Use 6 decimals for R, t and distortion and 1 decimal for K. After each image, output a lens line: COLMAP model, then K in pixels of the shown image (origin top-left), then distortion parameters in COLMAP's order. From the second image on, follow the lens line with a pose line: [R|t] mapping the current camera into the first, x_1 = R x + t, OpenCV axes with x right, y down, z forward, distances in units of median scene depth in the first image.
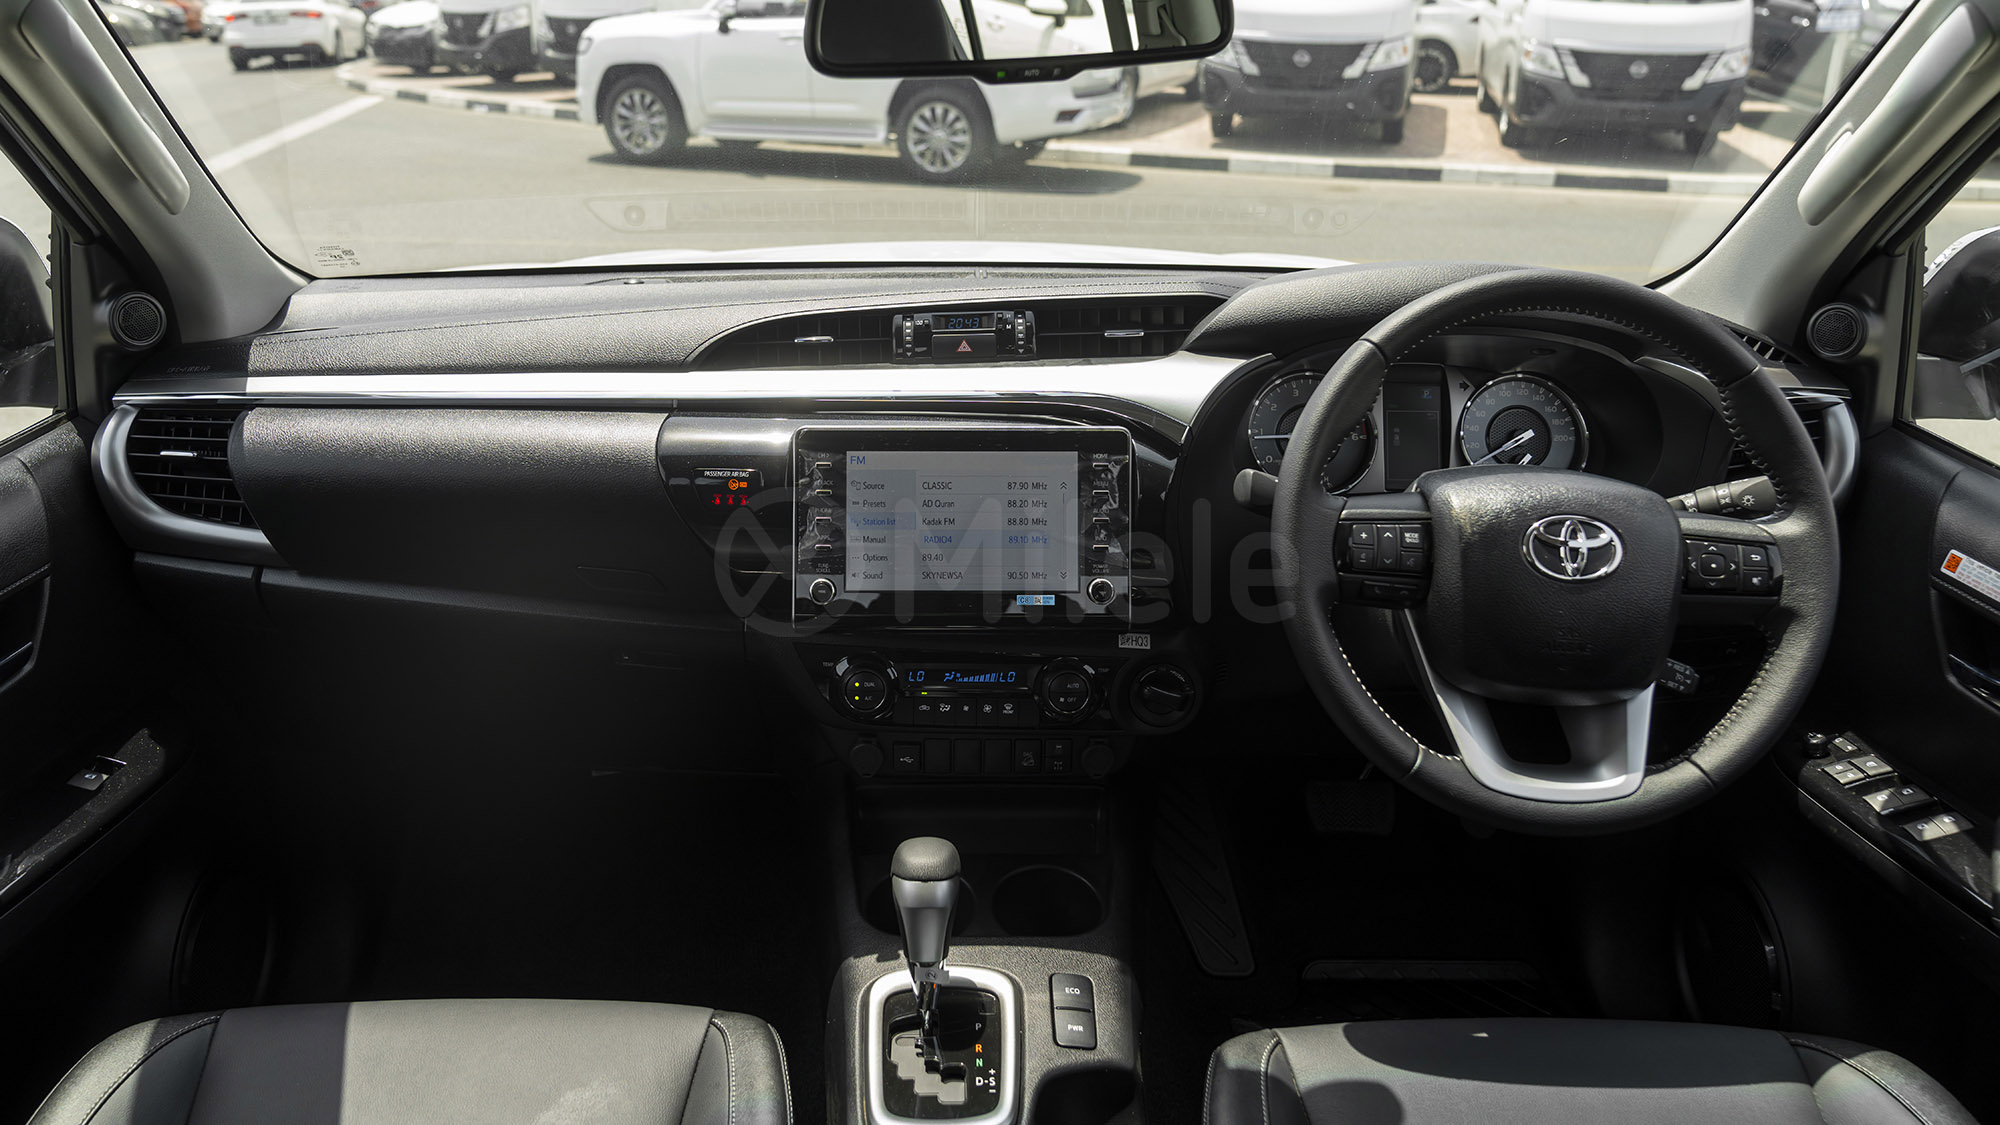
lens RADIAL K [[1405.8, 0, 998.6], [0, 1405.8, 479.7], [0, 0, 1]] dist [-0.014793, 0.002332]
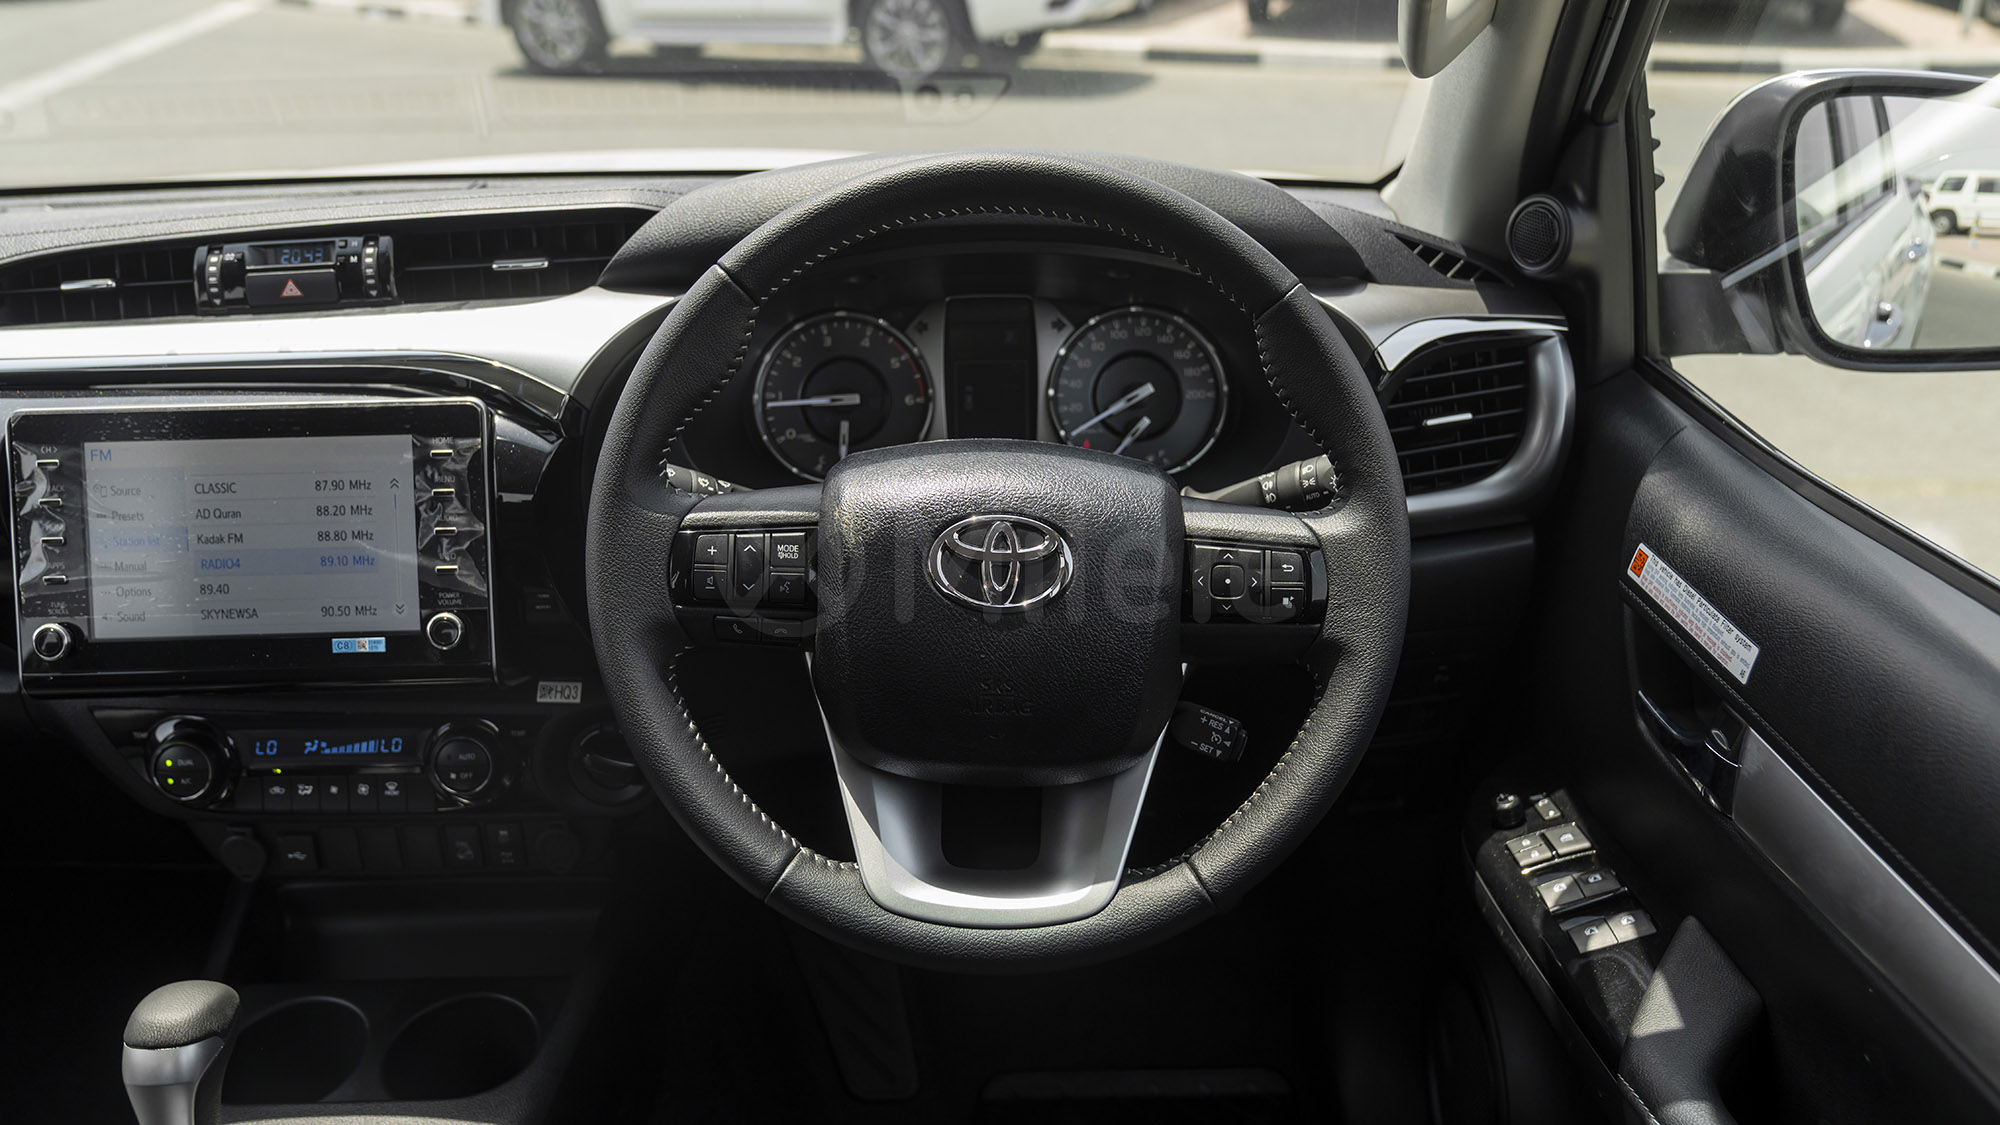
lens RADIAL K [[1652.6, 0, 1000.0], [0, 1652.6, 562.5], [0, 0, 1]] dist [-0.018921, 0.005380]
pose [[0.999665, -0.025569, 0.003906, 0.345155], [0.025223, 0.997101, 0.071784, -0.007900], [-0.005730, -0.071661, 0.997413, 0.166164]]
